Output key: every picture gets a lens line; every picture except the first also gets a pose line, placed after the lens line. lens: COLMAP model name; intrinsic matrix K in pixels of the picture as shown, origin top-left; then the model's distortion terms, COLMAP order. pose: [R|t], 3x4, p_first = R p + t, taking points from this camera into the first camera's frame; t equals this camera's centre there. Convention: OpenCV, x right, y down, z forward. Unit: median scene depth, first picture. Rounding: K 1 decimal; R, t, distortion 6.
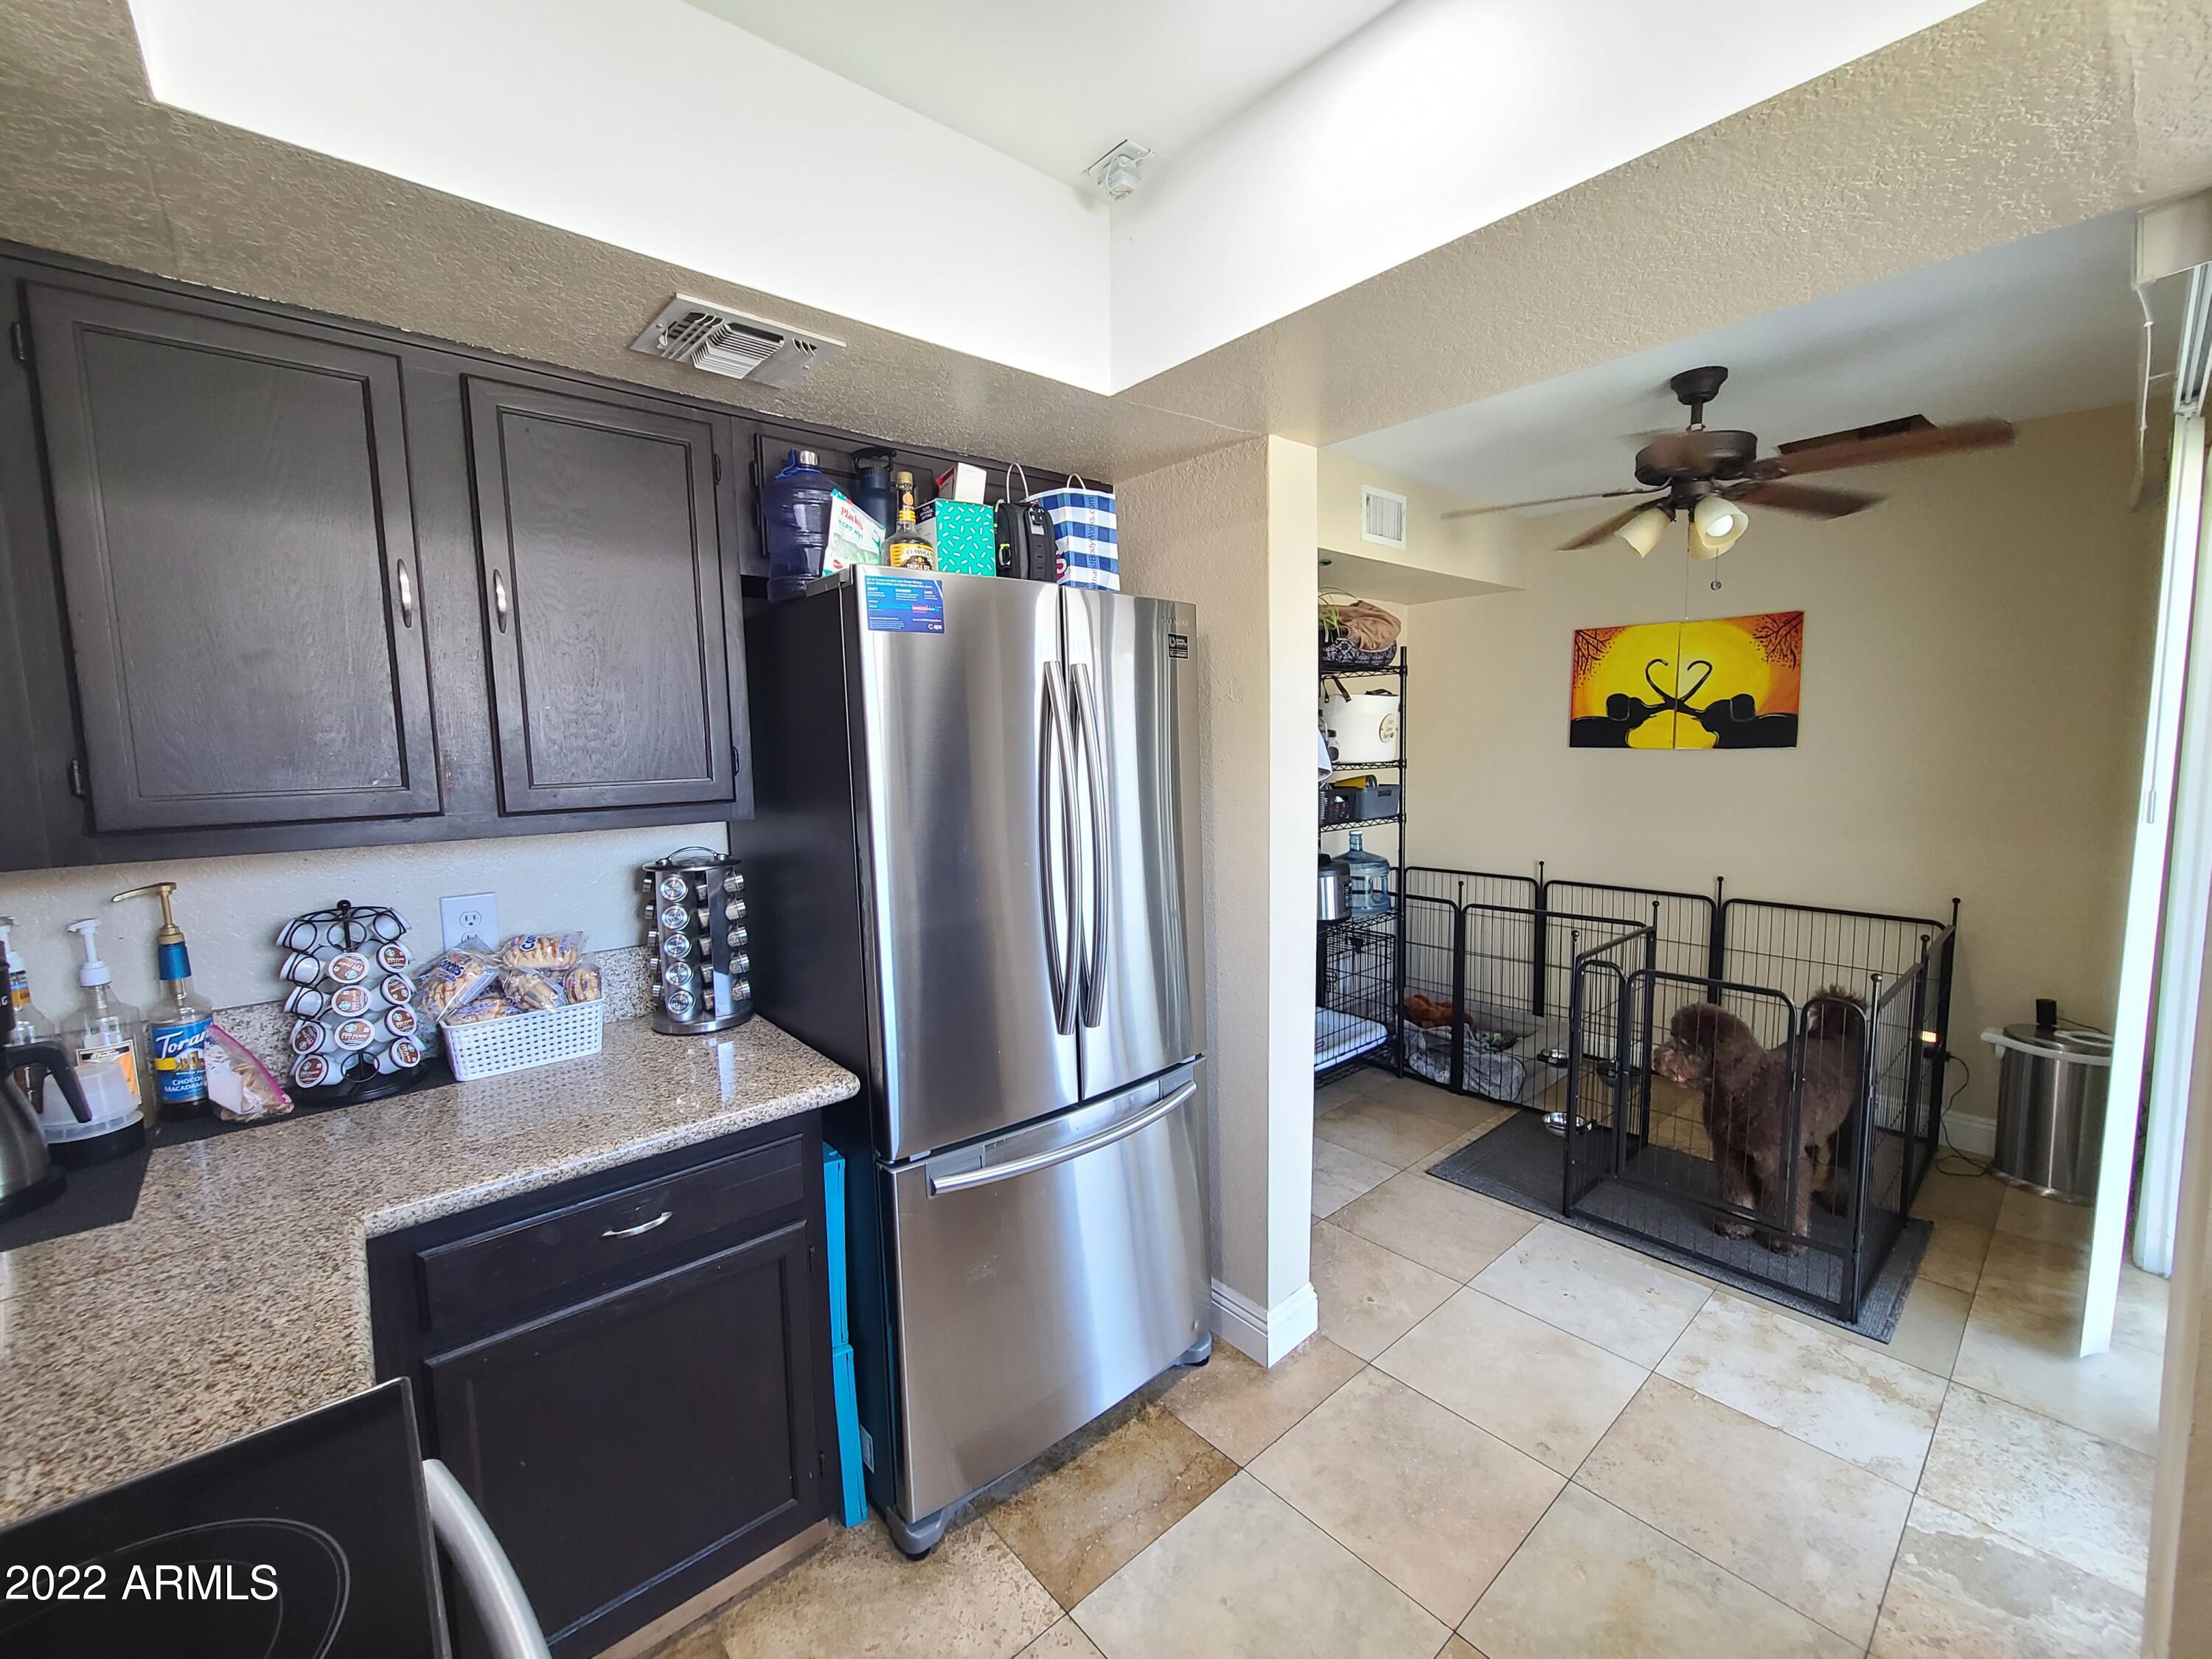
lens RADIAL K [[898.6, 0, 1111.1], [0, 898.6, 850.8], [0, 0, 1]] dist [-0.000965, -0.000107]
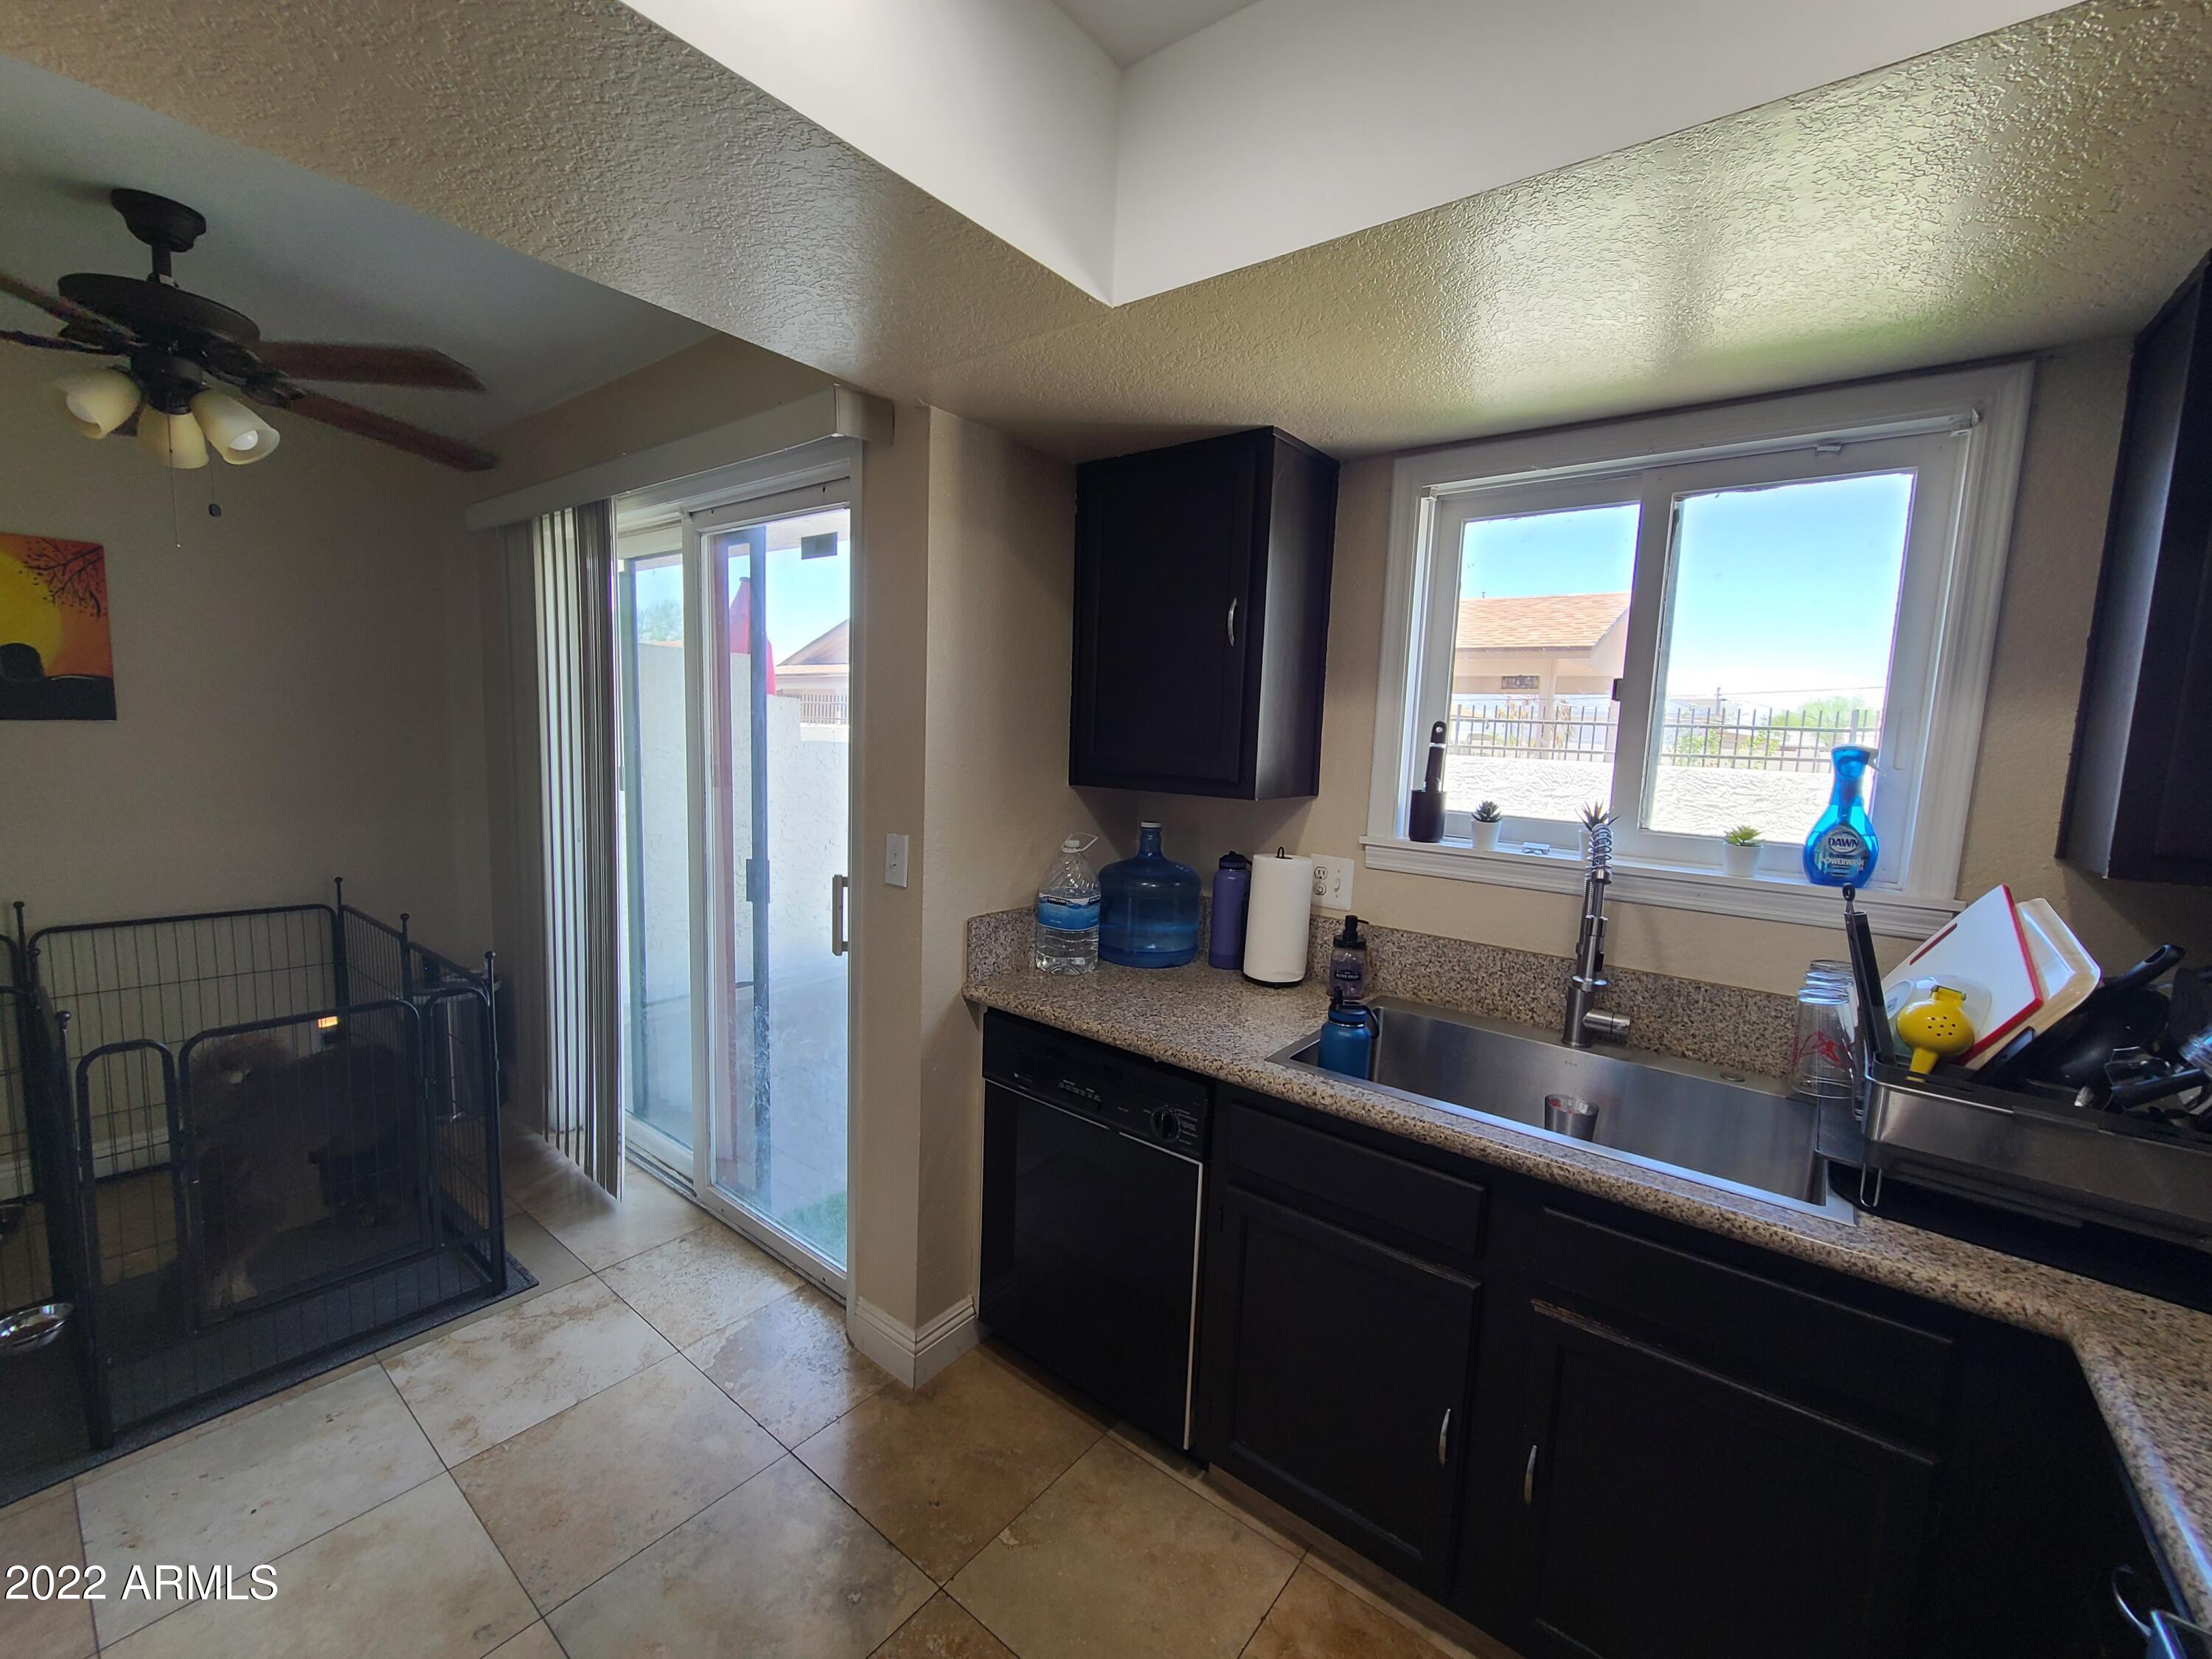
lens RADIAL K [[909.1, 0, 1110.8], [0, 909.1, 826.9], [0, 0, 1]] dist [-0.000551, -0.000152]
pose [[-0.179832, -0.086267, 0.979907, -0.250840], [0.092810, 0.990216, 0.104207, -0.036339], [-0.979309, 0.109685, -0.170066, 0.425469]]
